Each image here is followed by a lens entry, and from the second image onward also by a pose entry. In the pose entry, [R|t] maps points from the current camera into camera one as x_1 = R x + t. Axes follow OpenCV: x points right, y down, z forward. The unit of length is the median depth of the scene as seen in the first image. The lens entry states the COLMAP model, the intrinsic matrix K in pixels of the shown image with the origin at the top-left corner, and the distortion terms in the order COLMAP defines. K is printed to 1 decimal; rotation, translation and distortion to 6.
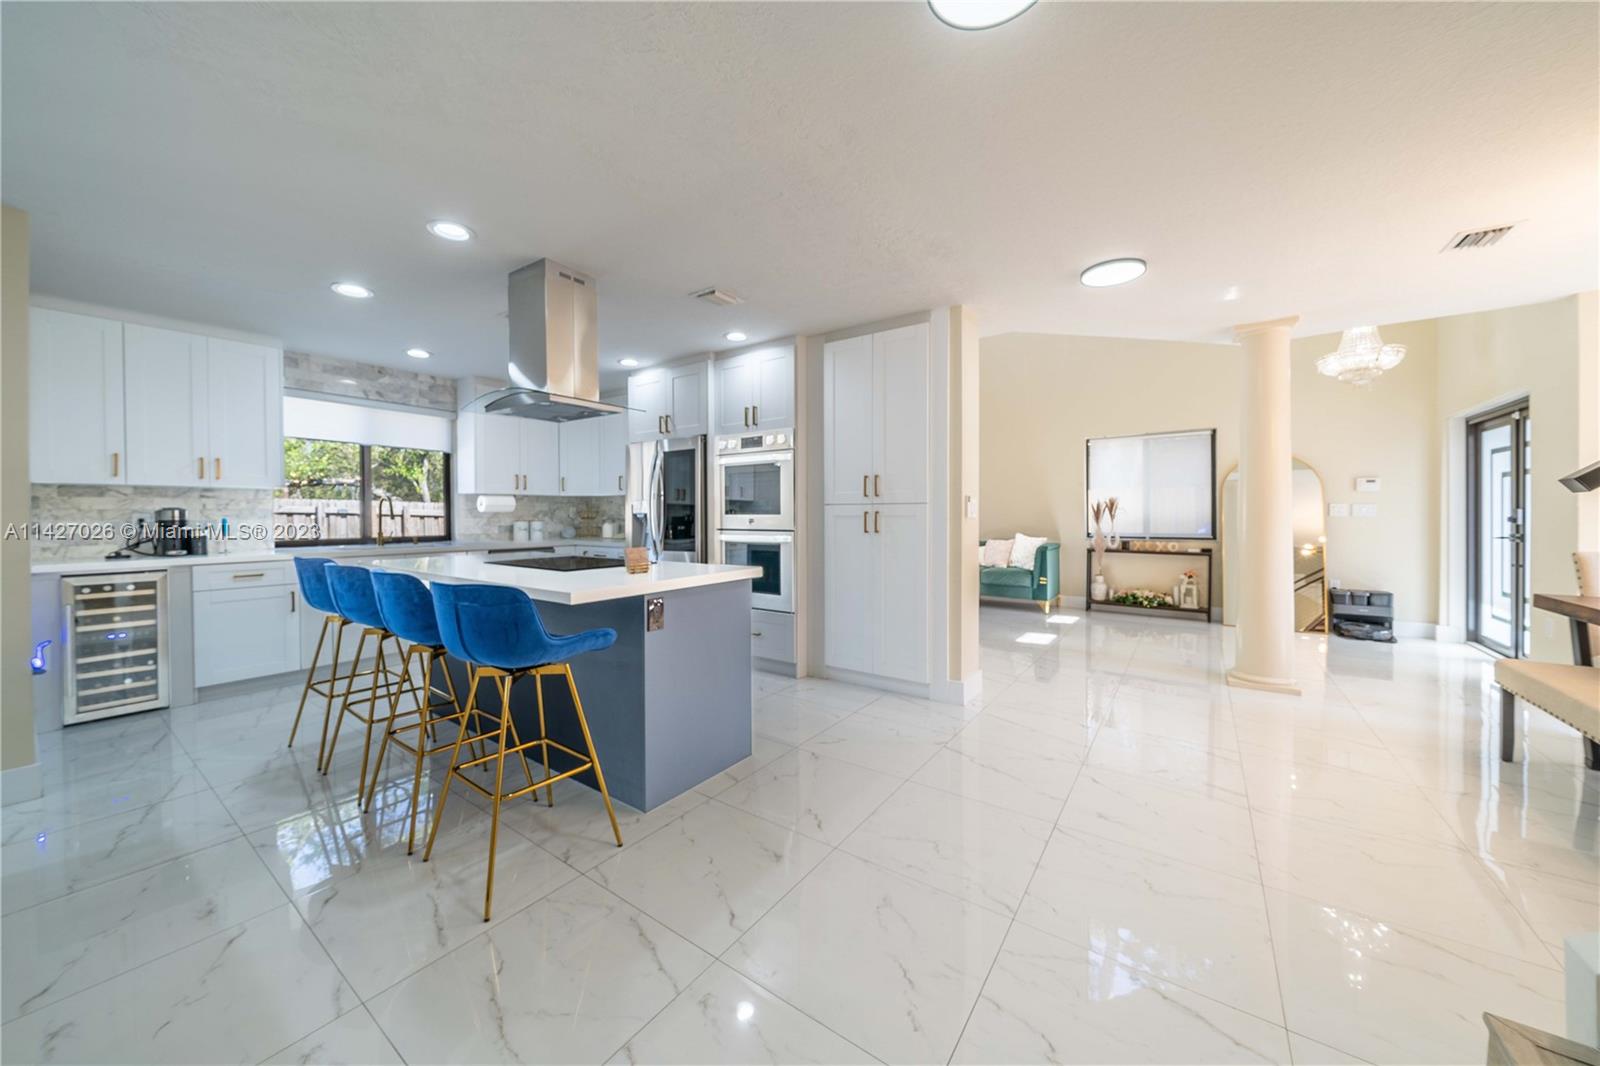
lens RADIAL K [[557.1, 0, 800.0], [0, 557.1, 533.0], [0, 0, 1]] dist [-0.000043, -0.000007]
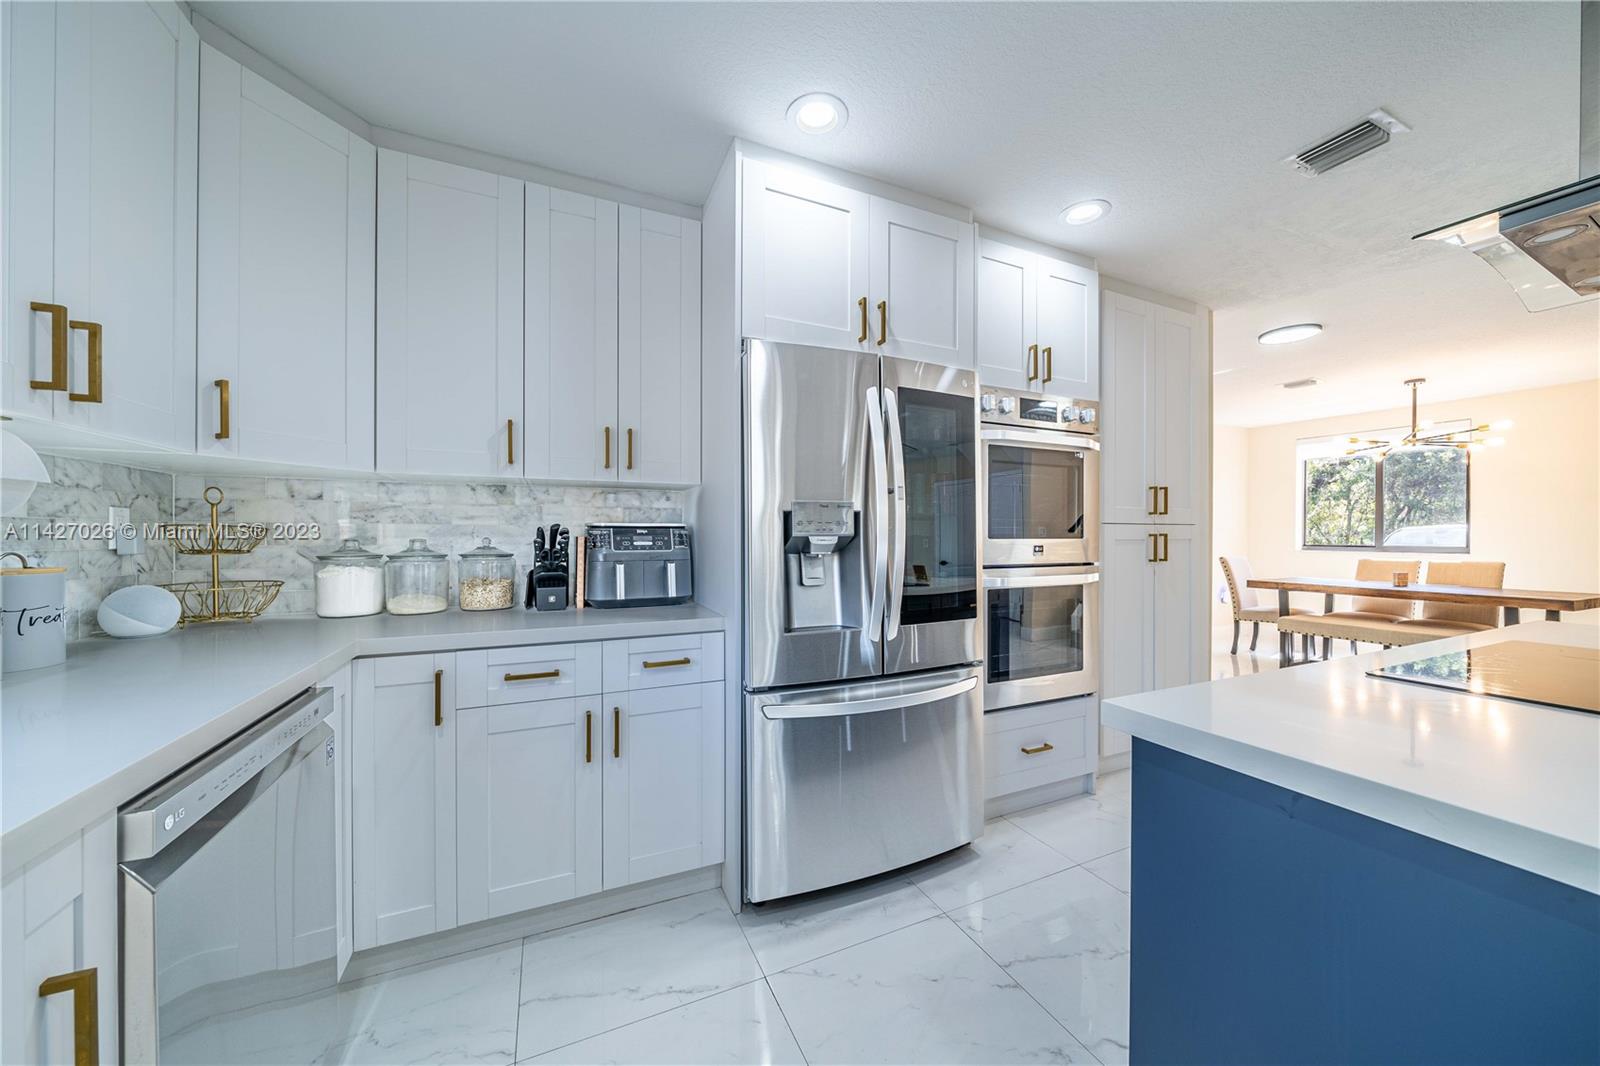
lens RADIAL K [[558.5, 0, 800.0], [0, 558.5, 533.0], [0, 0, 1]] dist [-0.000058, -0.000014]
pose [[0.506805, -0.002873, 0.862056, -0.689228], [0.021610, 0.999723, -0.009374, -0.037988], [-0.861790, 0.023380, 0.506726, 0.917078]]
